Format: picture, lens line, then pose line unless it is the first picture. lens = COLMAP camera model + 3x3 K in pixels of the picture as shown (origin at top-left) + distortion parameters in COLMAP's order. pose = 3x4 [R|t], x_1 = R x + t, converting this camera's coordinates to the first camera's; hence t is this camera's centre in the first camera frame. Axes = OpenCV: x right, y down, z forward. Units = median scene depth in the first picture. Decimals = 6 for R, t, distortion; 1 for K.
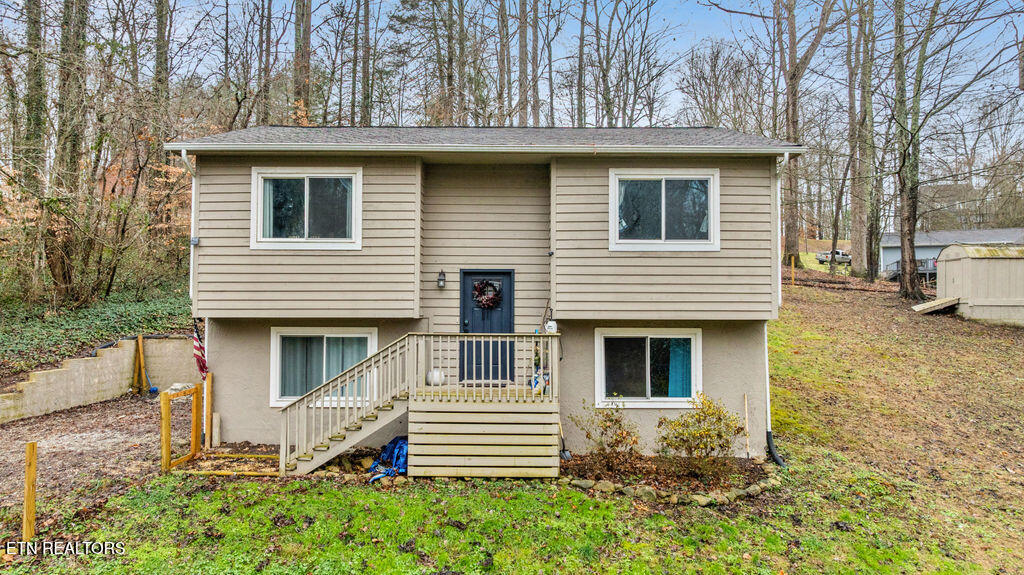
lens RADIAL K [[694.0, 0, 514.9], [0, 694.0, 293.6], [0, 0, 1]] dist [-0.002301, 0.003611]
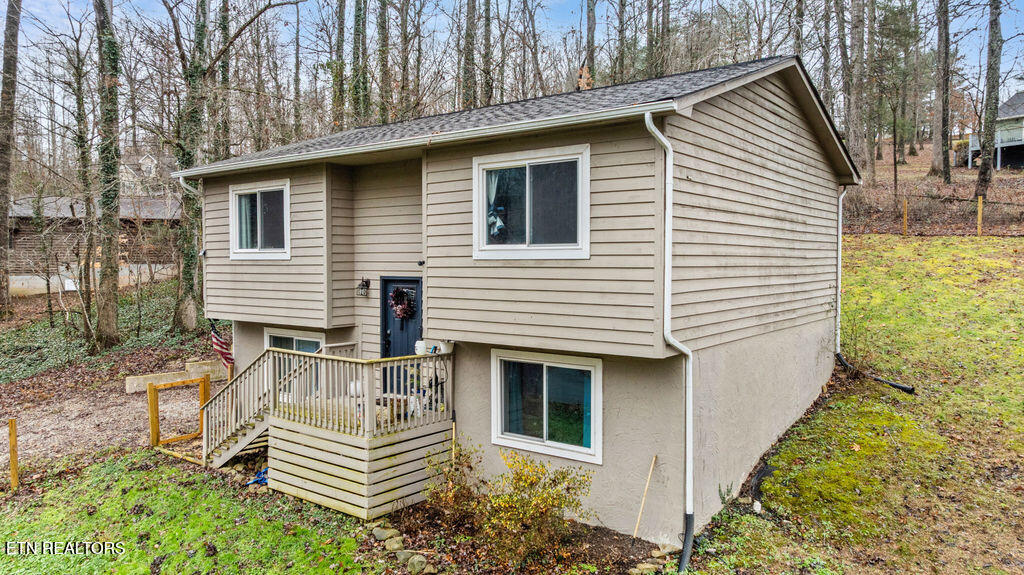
lens RADIAL K [[694.0, 0, 513.5], [0, 694.0, 289.3], [0, 0, 1]] dist [-0.002301, 0.003611]
pose [[0.804698, 0.018894, -0.593384, 0.657183], [0.017957, 0.998262, 0.056137, -0.070661], [0.593413, -0.055829, 0.802960, 0.365535]]
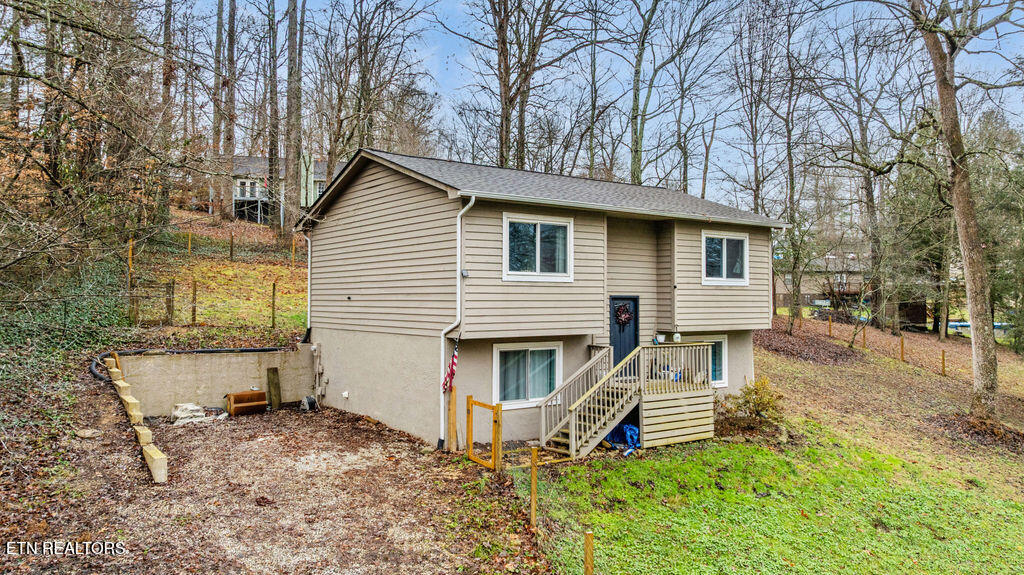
lens RADIAL K [[766.2, 0, 525.0], [0, 766.2, 264.8], [0, 0, 1]] dist [-0.006765, -0.005104]
pose [[0.800590, 0.025049, 0.598689, -1.147211], [-0.020776, 0.999686, -0.014044, -0.073698], [-0.598853, -0.001195, 0.800858, -0.089194]]
